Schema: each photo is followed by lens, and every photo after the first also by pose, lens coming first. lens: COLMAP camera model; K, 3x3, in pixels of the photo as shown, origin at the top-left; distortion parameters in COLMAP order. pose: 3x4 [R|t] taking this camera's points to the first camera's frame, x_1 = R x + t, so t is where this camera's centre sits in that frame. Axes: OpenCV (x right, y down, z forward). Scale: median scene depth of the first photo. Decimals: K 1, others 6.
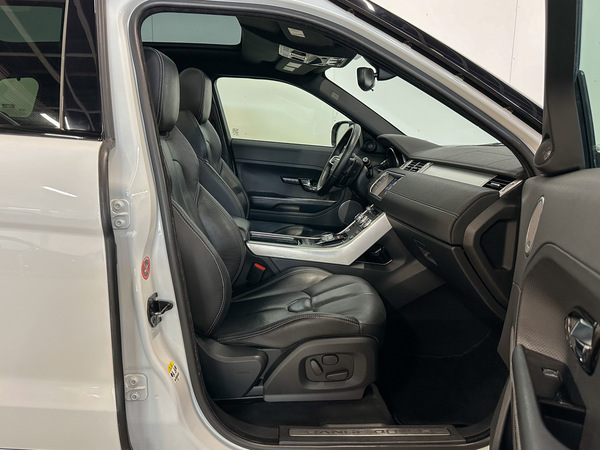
lens RADIAL K [[453.4, 0, 300.5], [0, 453.4, 225.3], [0, 0, 1]] dist [0.008860, -0.001887]
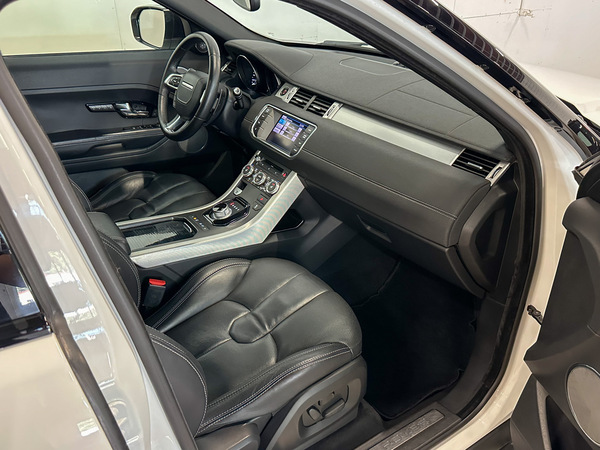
lens RADIAL K [[506.4, 0, 300.3], [0, 506.4, 225.2], [0, 0, 1]] dist [0.015527, 0.003140]
pose [[0.866409, -0.262858, 0.424548, -0.213382], [0.120517, 0.935172, 0.333060, -0.239147], [-0.484573, -0.237401, 0.841920, 0.211962]]
